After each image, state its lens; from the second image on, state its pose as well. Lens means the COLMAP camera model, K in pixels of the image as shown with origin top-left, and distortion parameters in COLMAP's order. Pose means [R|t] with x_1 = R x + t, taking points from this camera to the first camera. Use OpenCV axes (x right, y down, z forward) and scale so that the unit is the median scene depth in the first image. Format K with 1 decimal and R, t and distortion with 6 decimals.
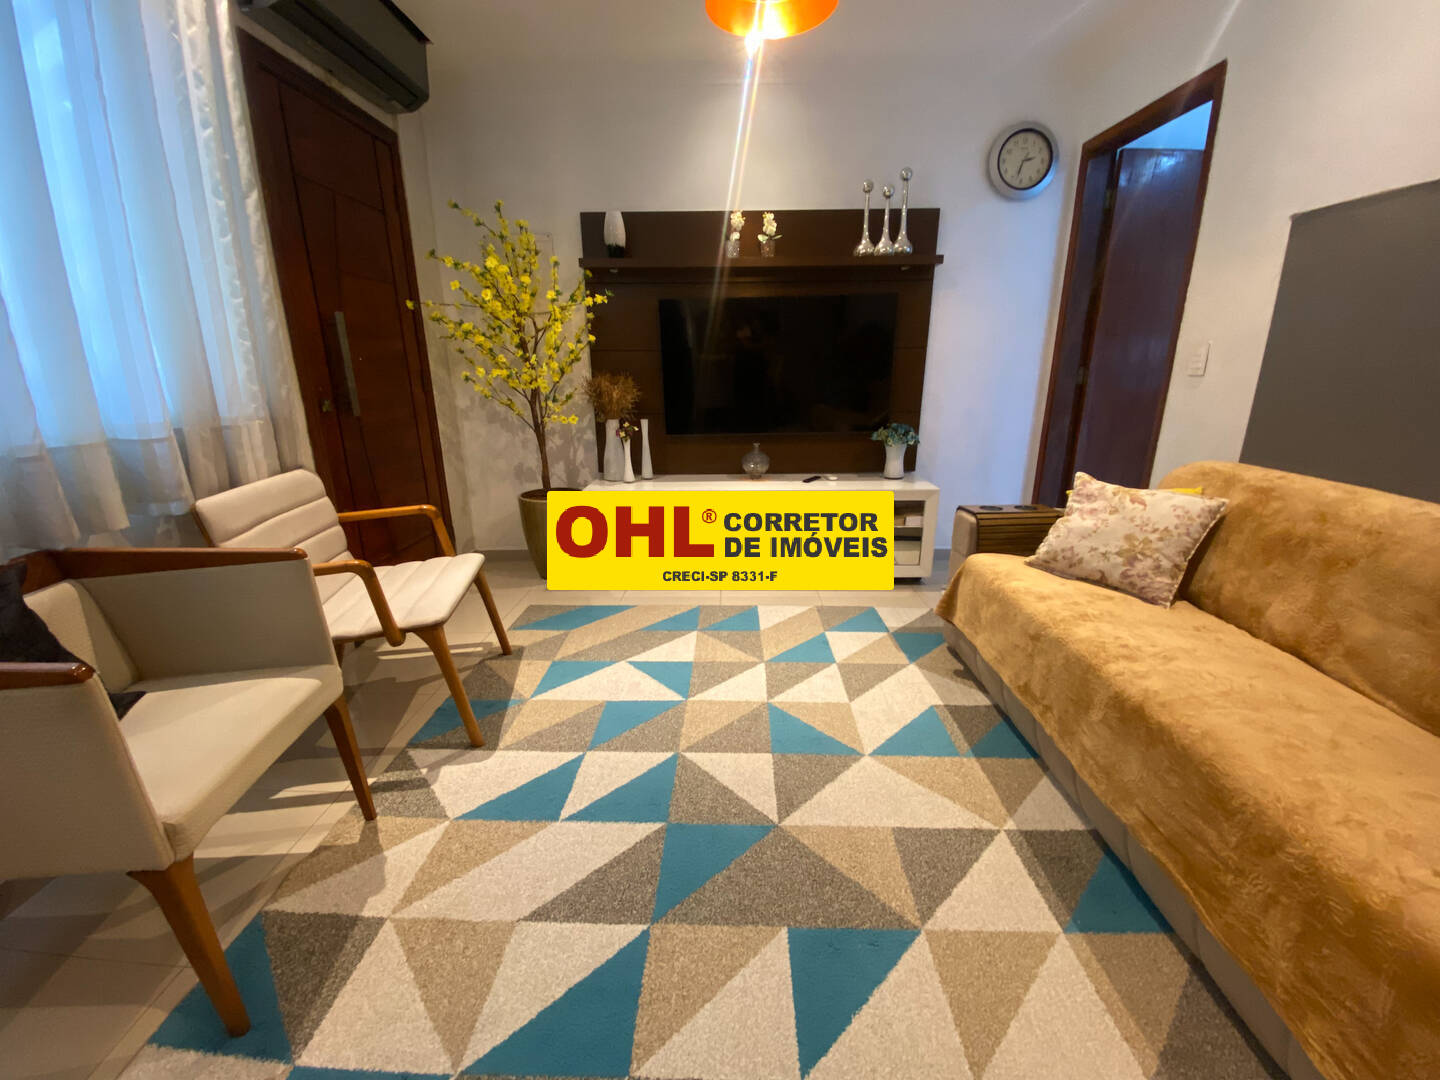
lens RADIAL K [[594.9, 0, 710.0], [0, 594.9, 541.8], [0, 0, 1]] dist [-0.012862, -0.000504]
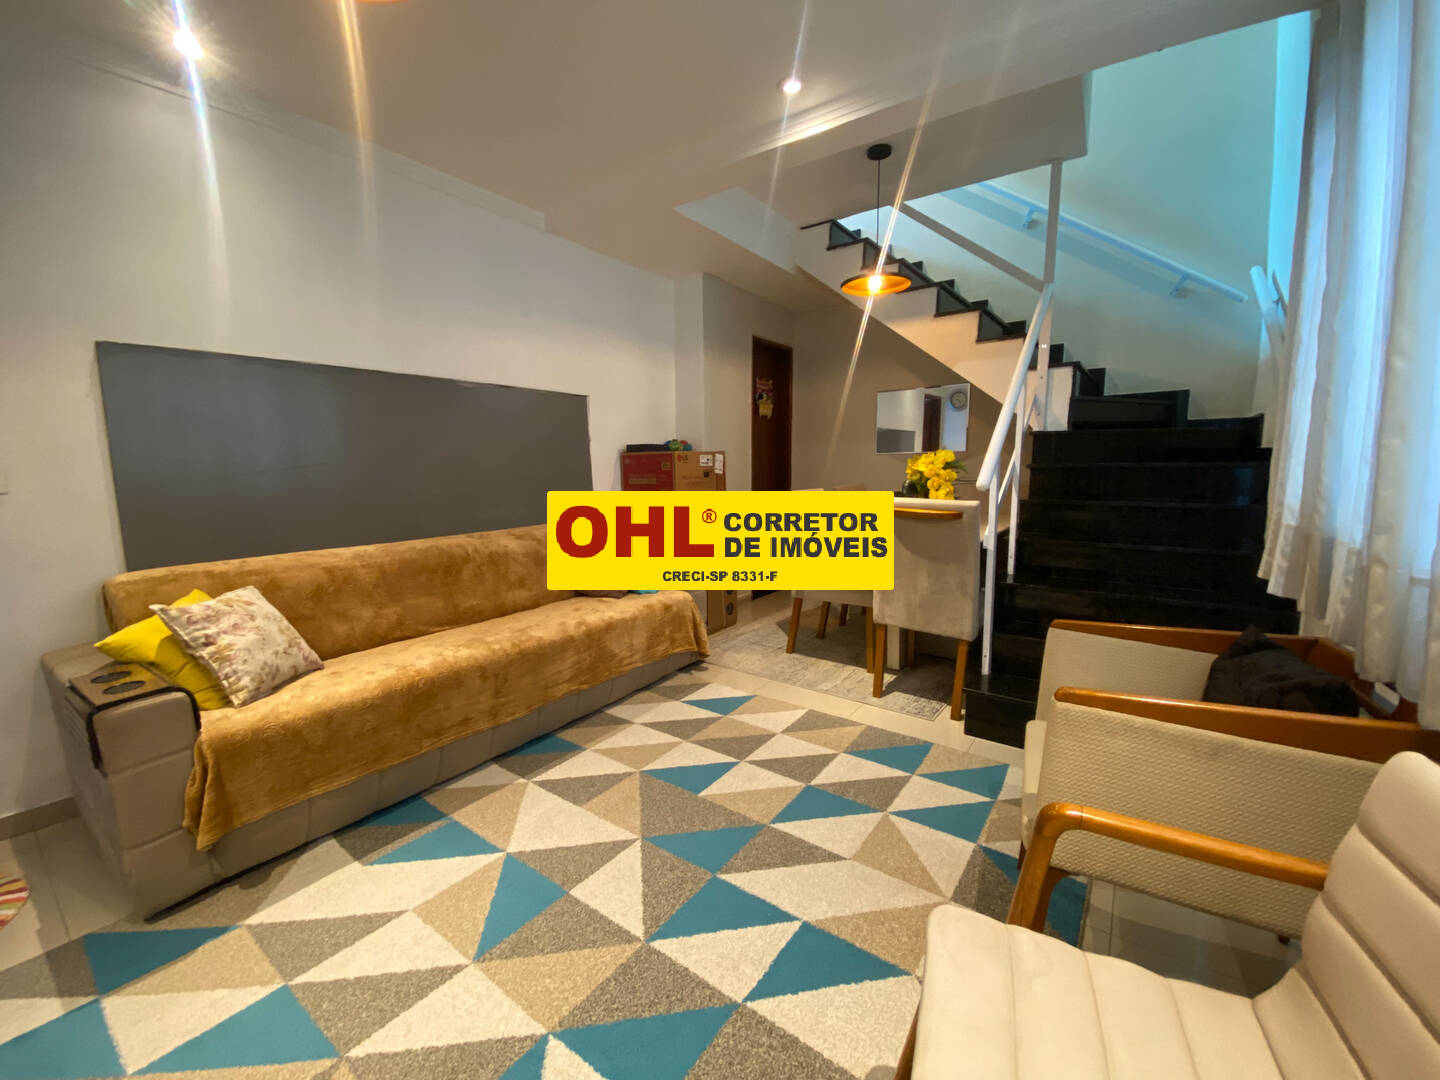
lens RADIAL K [[594.9, 0, 709.6], [0, 594.9, 537.9], [0, 0, 1]] dist [-0.012862, -0.000504]
pose [[-0.833802, -0.067655, 0.547902, -0.603384], [0.155673, 0.923373, 0.350924, -0.483586], [-0.529660, 0.377895, -0.759378, 1.538069]]
